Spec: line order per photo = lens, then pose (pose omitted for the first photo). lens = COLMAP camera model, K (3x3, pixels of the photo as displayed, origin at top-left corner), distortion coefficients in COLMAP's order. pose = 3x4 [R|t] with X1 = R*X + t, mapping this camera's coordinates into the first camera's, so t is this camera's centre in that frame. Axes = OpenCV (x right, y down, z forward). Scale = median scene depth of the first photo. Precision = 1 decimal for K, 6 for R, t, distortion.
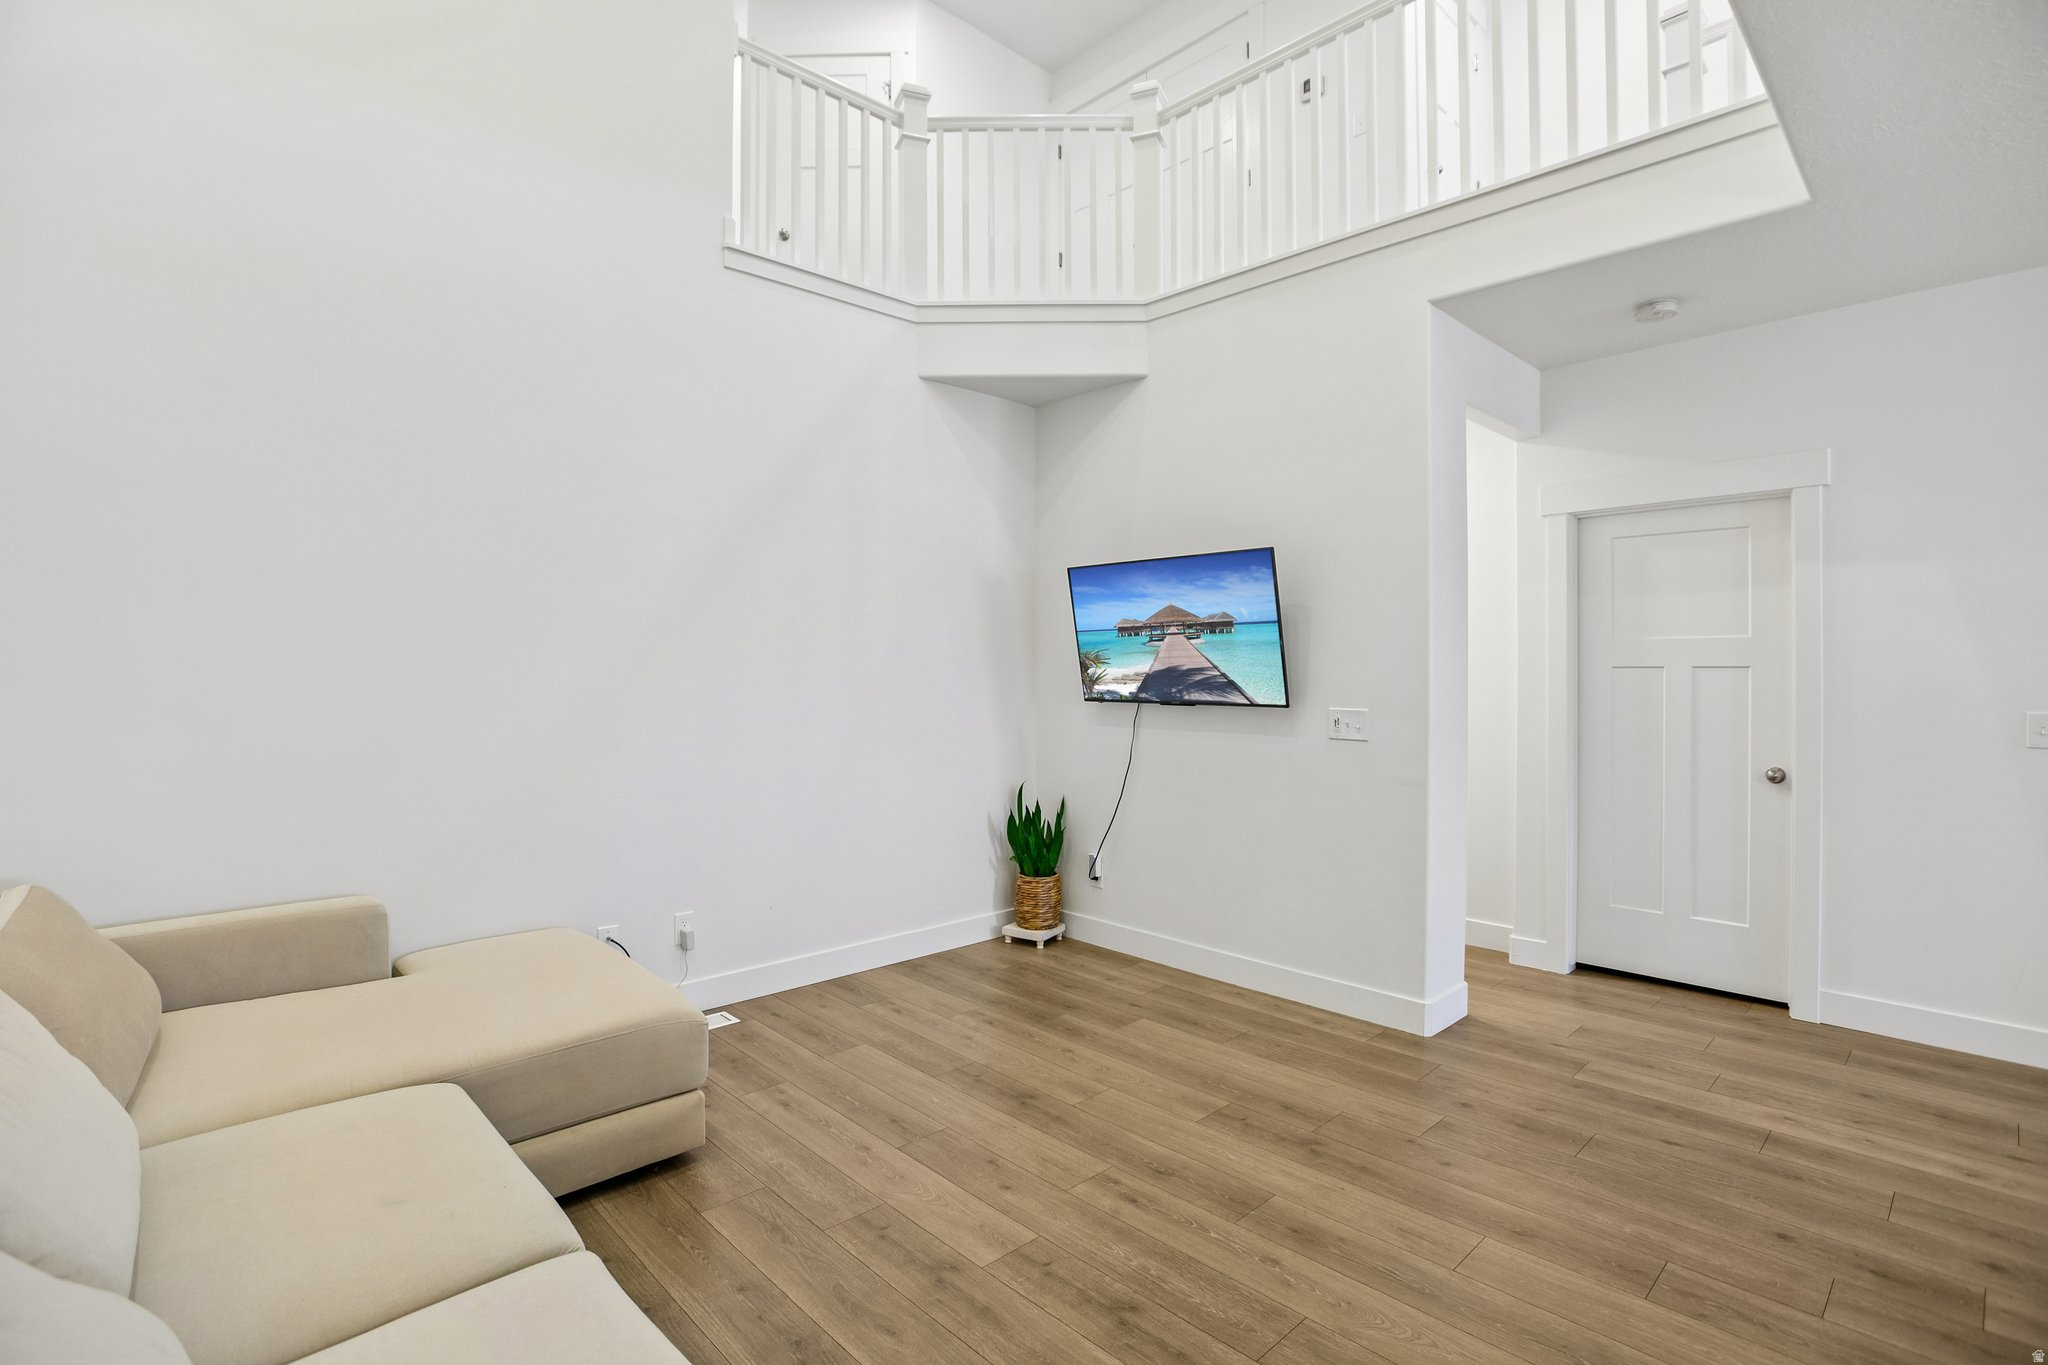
lens RADIAL K [[967.9, 0, 1019.7], [0, 967.9, 660.5], [0, 0, 1]] dist [-0.055159, 0.013514]
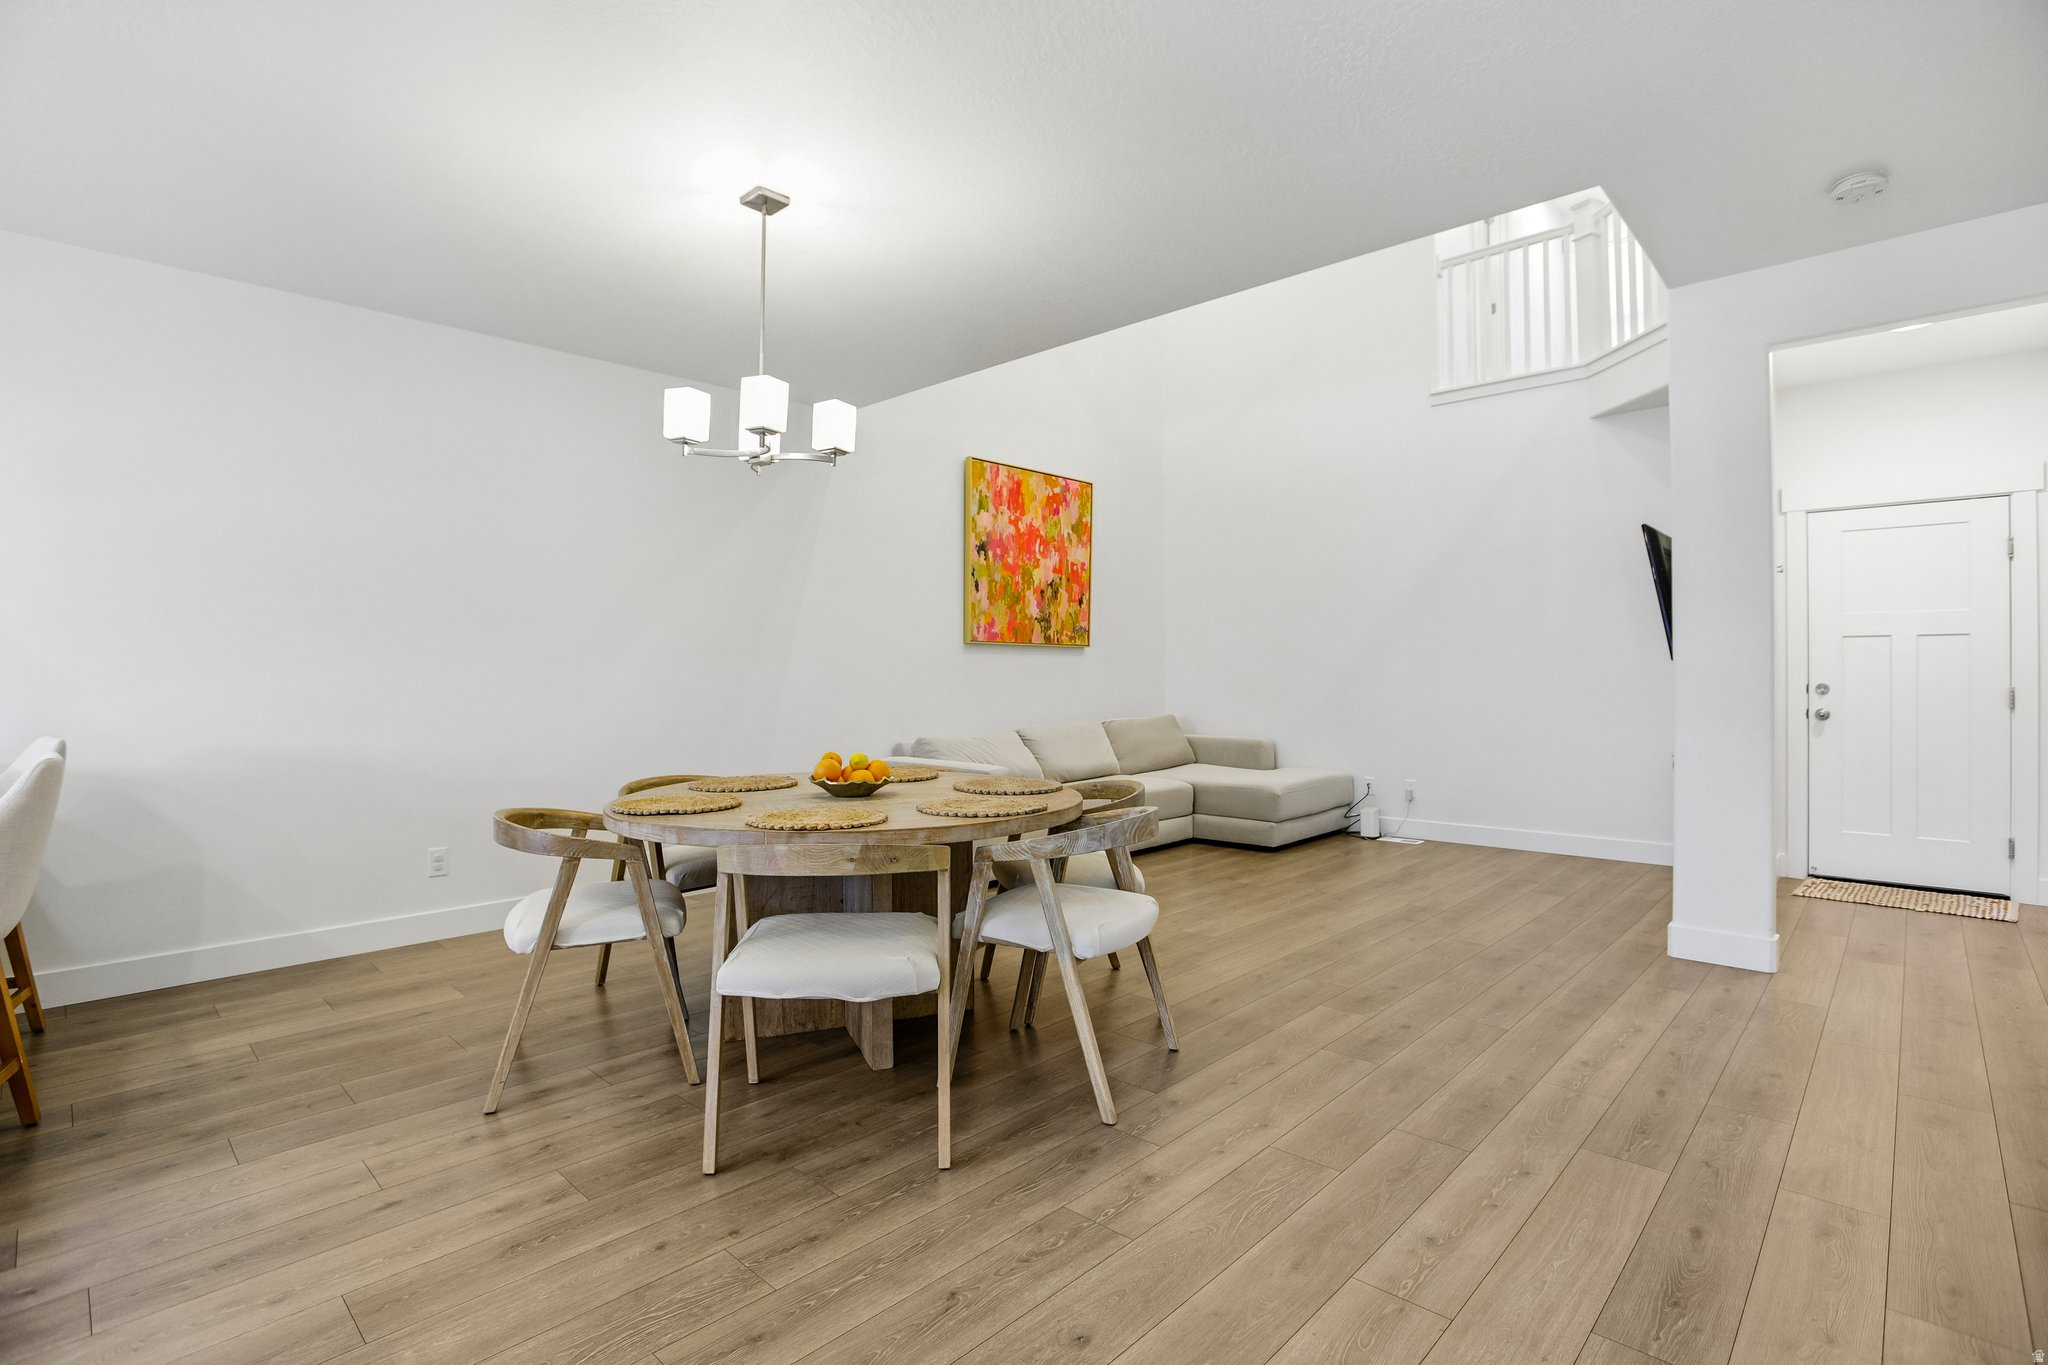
lens RADIAL K [[980.8, 0, 1022.1], [0, 980.8, 669.9], [0, 0, 1]] dist [-0.058223, 0.028665]
pose [[0.054864, -0.004759, -0.998482, 2.296956], [0.011321, 0.999927, -0.004144, 0.095402], [0.998430, -0.011076, 0.054914, 0.297565]]
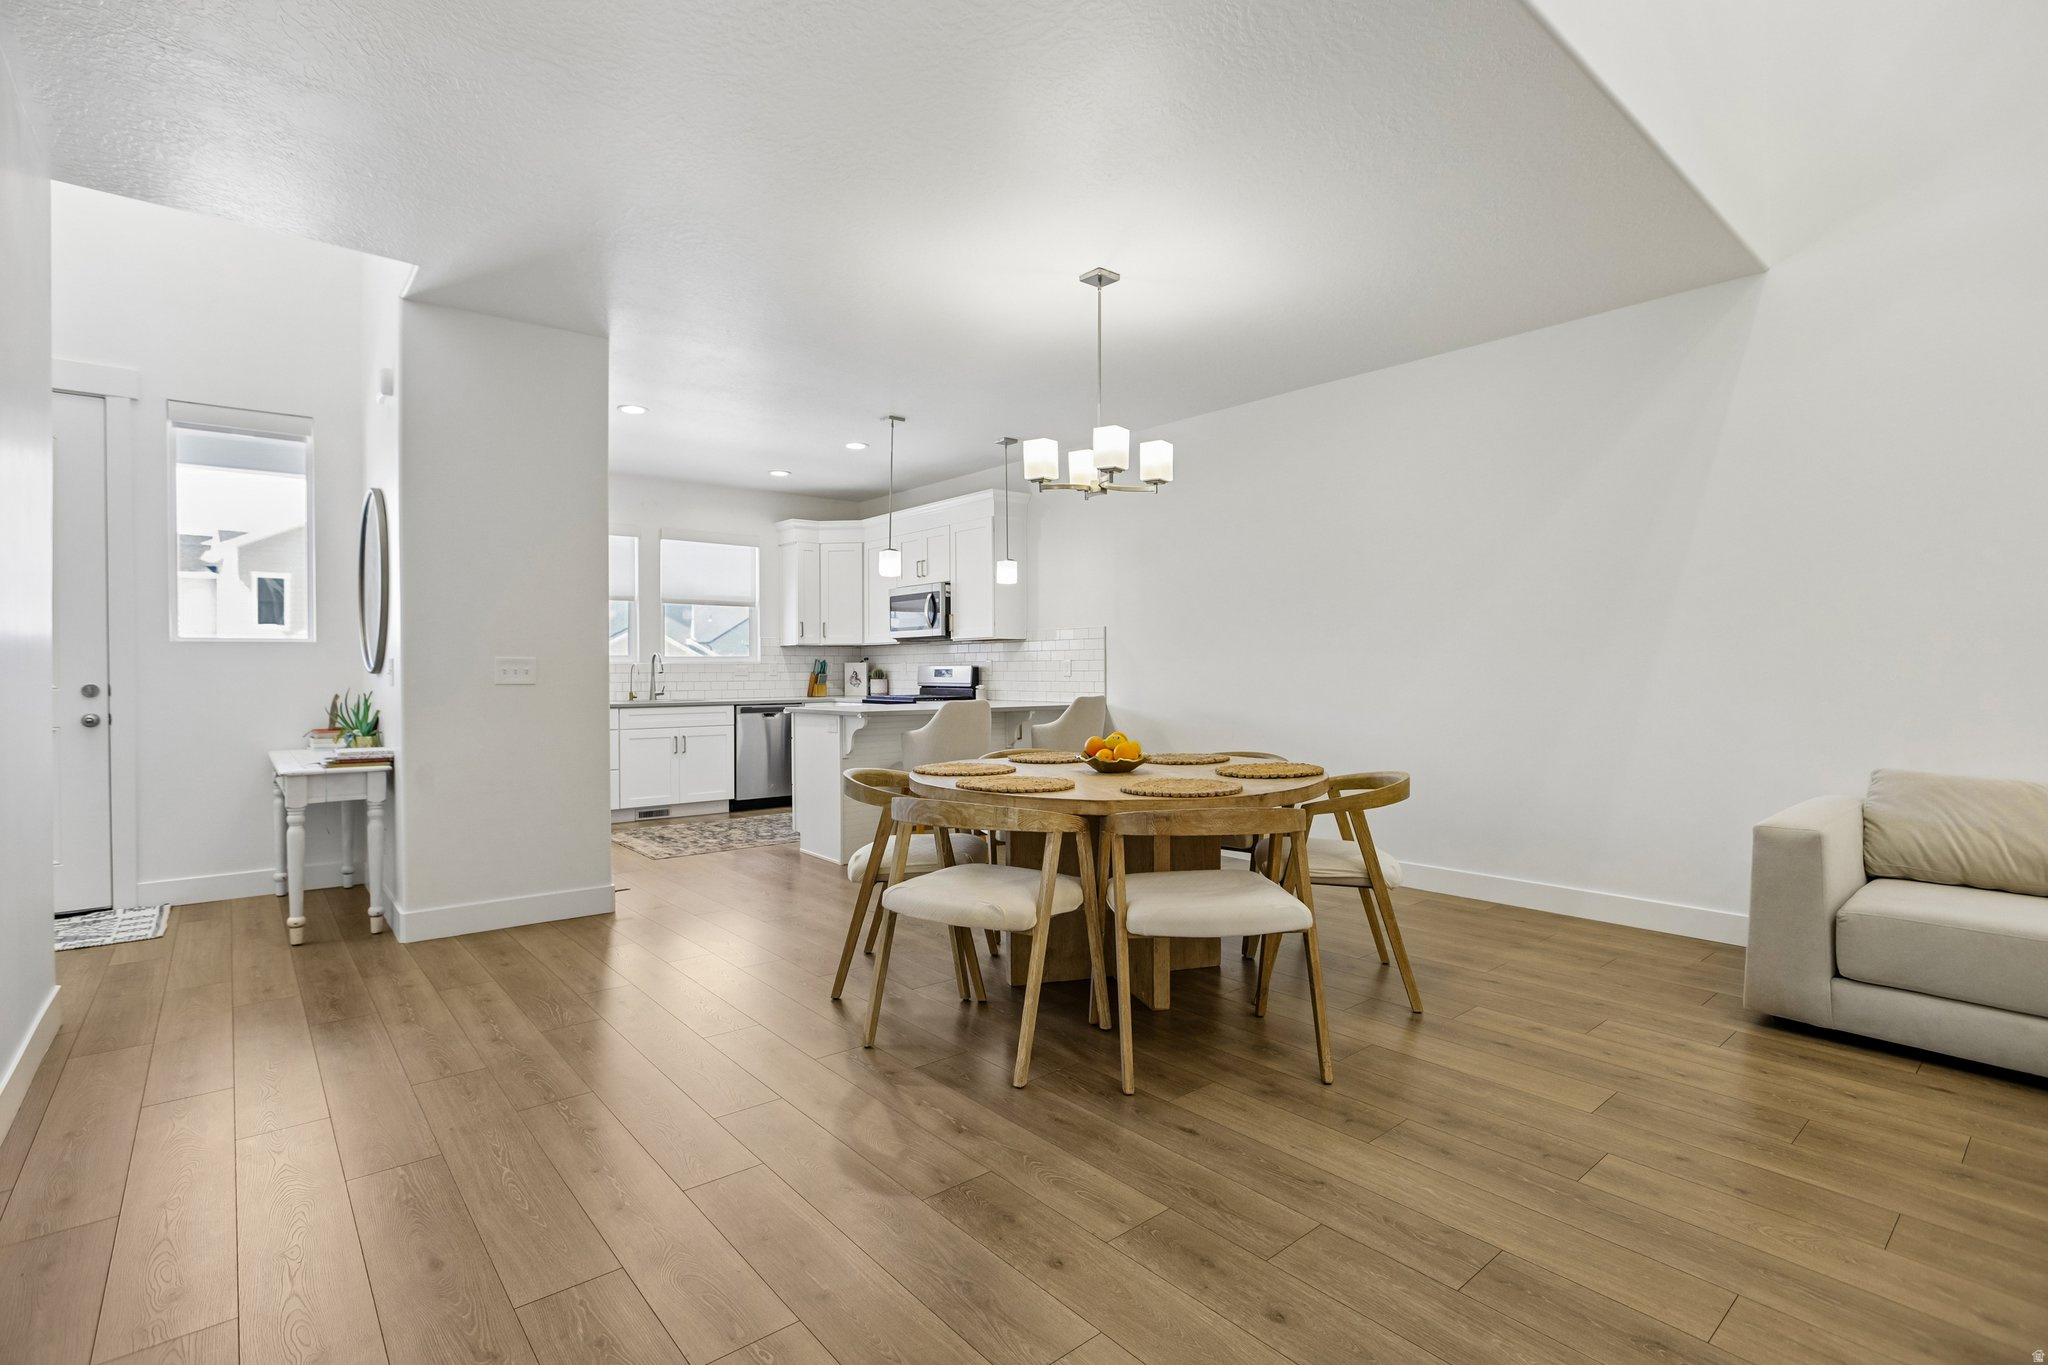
lens RADIAL K [[980.8, 0, 1022.1], [0, 980.8, 669.9], [0, 0, 1]] dist [-0.058223, 0.028665]
pose [[-0.998491, 0.003463, 0.054800, 0.929461], [0.003225, 0.999985, -0.004445, 0.110319], [-0.054814, -0.004262, -0.998487, 1.728296]]
